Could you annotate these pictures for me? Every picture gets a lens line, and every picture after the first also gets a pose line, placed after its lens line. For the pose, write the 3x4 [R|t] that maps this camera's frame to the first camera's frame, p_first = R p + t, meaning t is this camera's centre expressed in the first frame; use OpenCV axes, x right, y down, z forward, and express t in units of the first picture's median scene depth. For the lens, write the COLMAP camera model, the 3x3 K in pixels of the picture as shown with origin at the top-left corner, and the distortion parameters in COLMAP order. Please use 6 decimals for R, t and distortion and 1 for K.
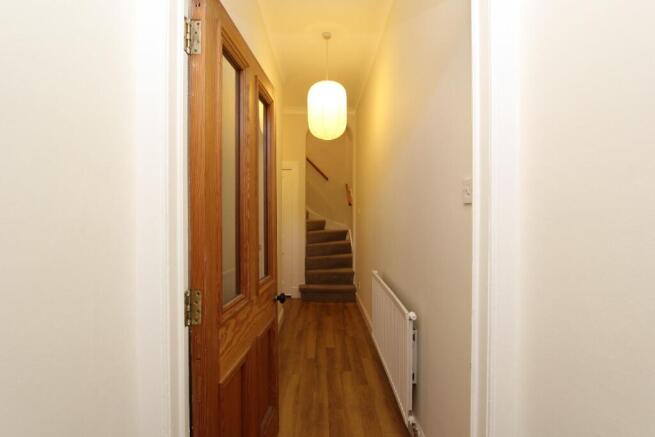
lens RADIAL K [[300.2, 0, 324.8], [0, 300.2, 219.1], [0, 0, 1]] dist [-0.016642, 0.000363]
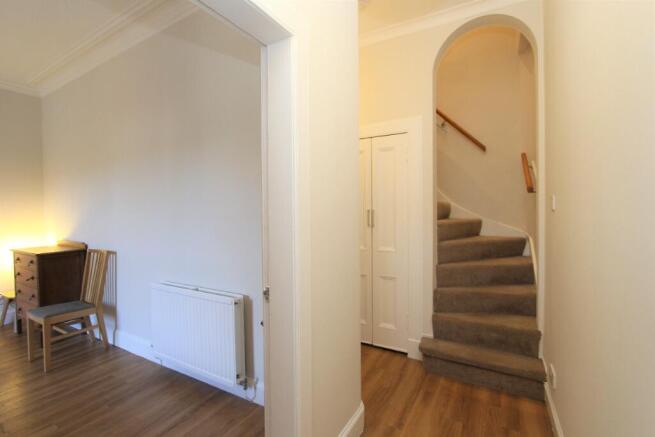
lens RADIAL K [[300.2, 0, 324.8], [0, 300.2, 219.1], [0, 0, 1]] dist [-0.016642, 0.000363]
pose [[0.861368, -0.001881, -0.507978, 0.041157], [0.007498, 0.999931, 0.009011, -0.007167], [0.507926, -0.011570, 0.861323, 0.408753]]
